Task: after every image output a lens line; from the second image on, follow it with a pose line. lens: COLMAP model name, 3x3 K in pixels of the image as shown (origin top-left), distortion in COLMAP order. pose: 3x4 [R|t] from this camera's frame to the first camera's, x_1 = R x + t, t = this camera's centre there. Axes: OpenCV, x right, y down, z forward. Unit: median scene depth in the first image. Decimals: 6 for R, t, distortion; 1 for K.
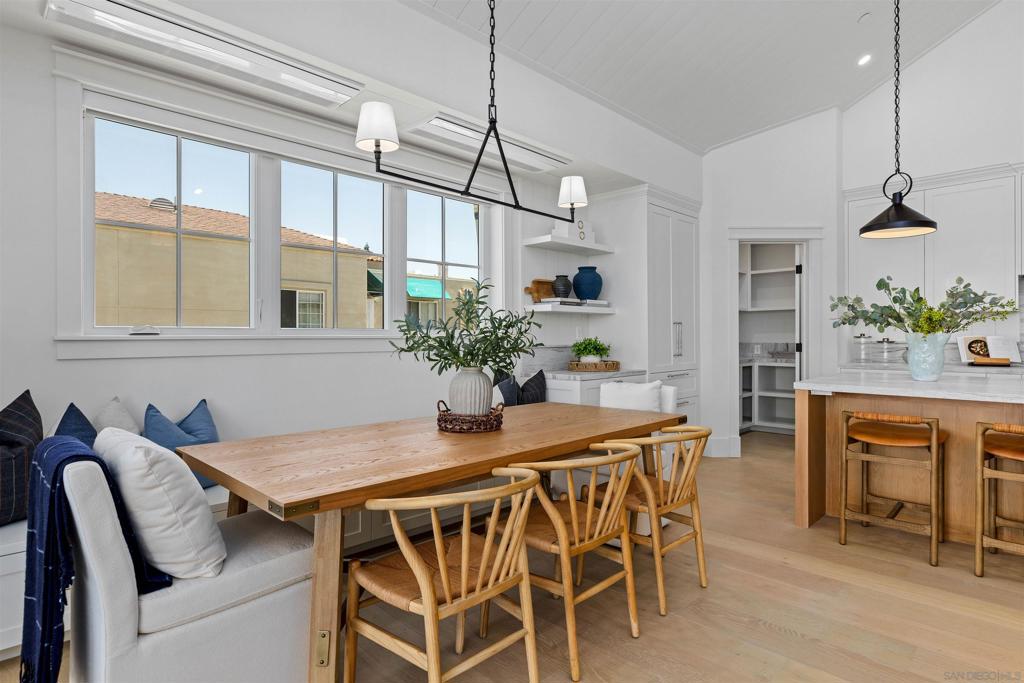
lens RADIAL K [[543.0, 0, 511.1], [0, 543.0, 337.5], [0, 0, 1]] dist [-0.000278, 0.000086]
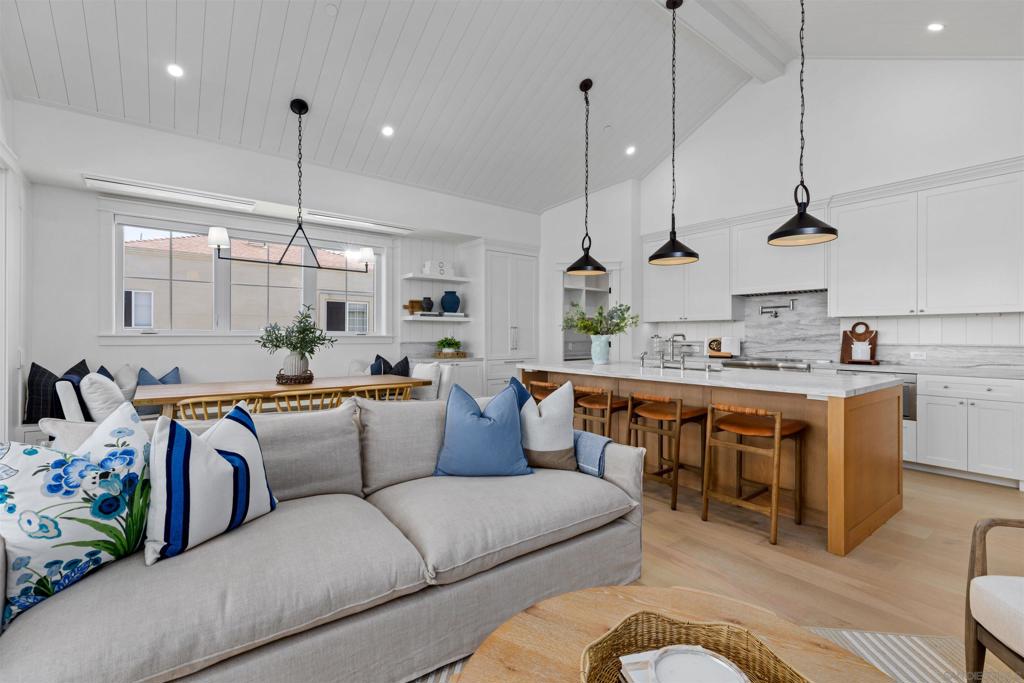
lens RADIAL K [[457.2, 0, 513.0], [0, 457.2, 335.4], [0, 0, 1]] dist [0.001676, 0.000251]
pose [[0.991925, 0.004927, -0.126729, 0.520197], [-0.005382, 0.999980, -0.003248, -0.000220], [0.126710, 0.003904, 0.991932, -0.294977]]
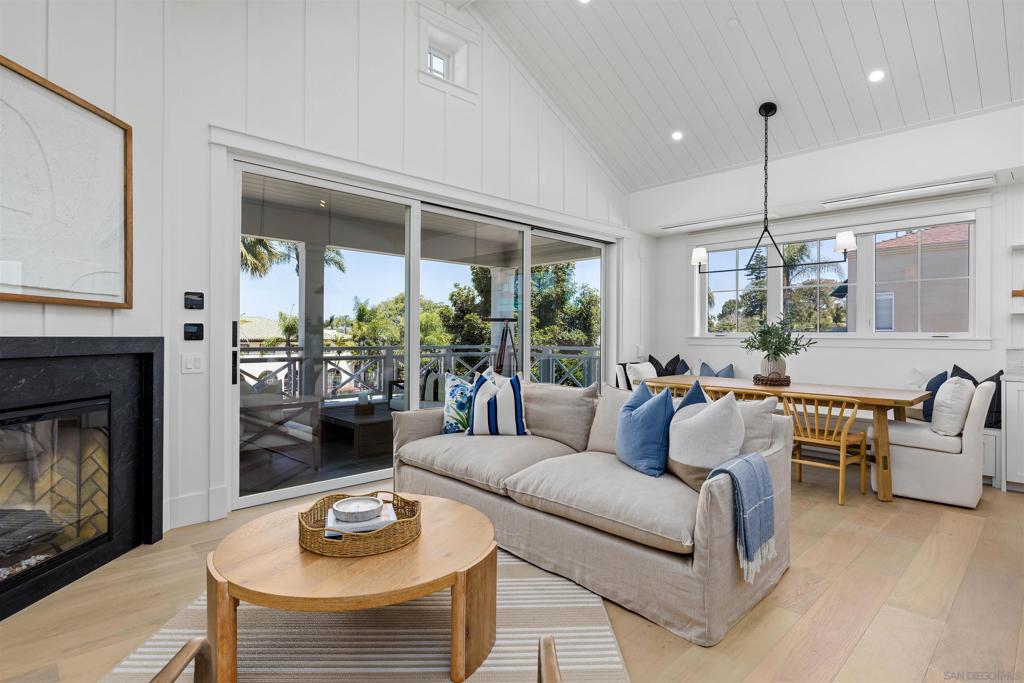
lens RADIAL K [[526.1, 0, 510.5], [0, 526.1, 335.8], [0, 0, 1]] dist [-0.002658, -0.000827]
pose [[-0.020431, -0.000771, -0.999791, 1.047194], [-0.008777, 0.999961, -0.000592, 0.001927], [0.999753, 0.008763, -0.020437, 0.067627]]
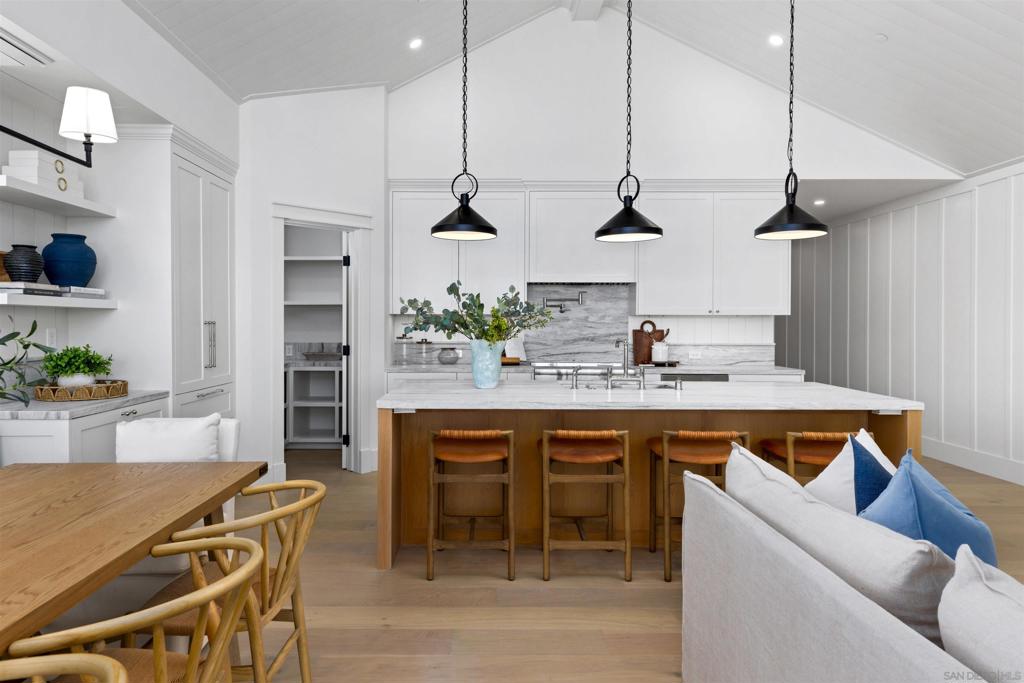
lens RADIAL K [[647.3, 0, 490.2], [0, 647.3, 328.0], [0, 0, 1]] dist [-0.000779, 0.000104]
pose [[0.706664, 0.000558, 0.707550, -0.050851], [-0.003082, 0.999993, 0.002290, -0.025300], [-0.707543, -0.003799, 0.706660, 0.124197]]
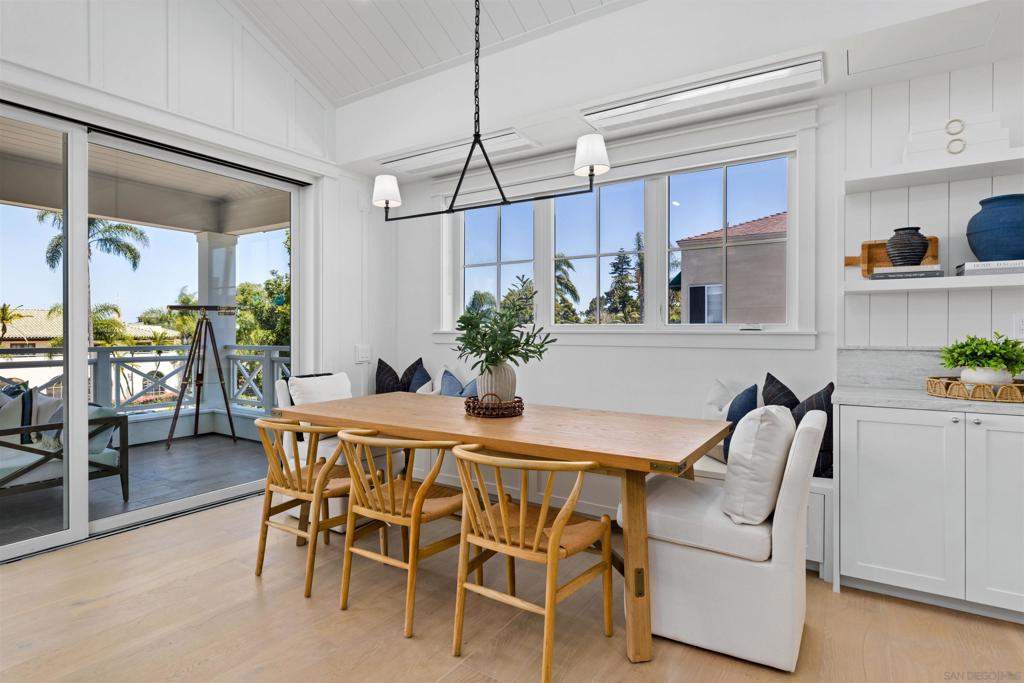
lens RADIAL K [[532.1, 0, 510.5], [0, 532.1, 335.5], [0, 0, 1]] dist [-0.003324, -0.000513]
pose [[0.208048, 0.005453, -0.978103, 0.576876], [-0.004399, 0.999980, 0.004639, 0.001352], [0.978109, 0.003338, 0.208067, 0.470217]]
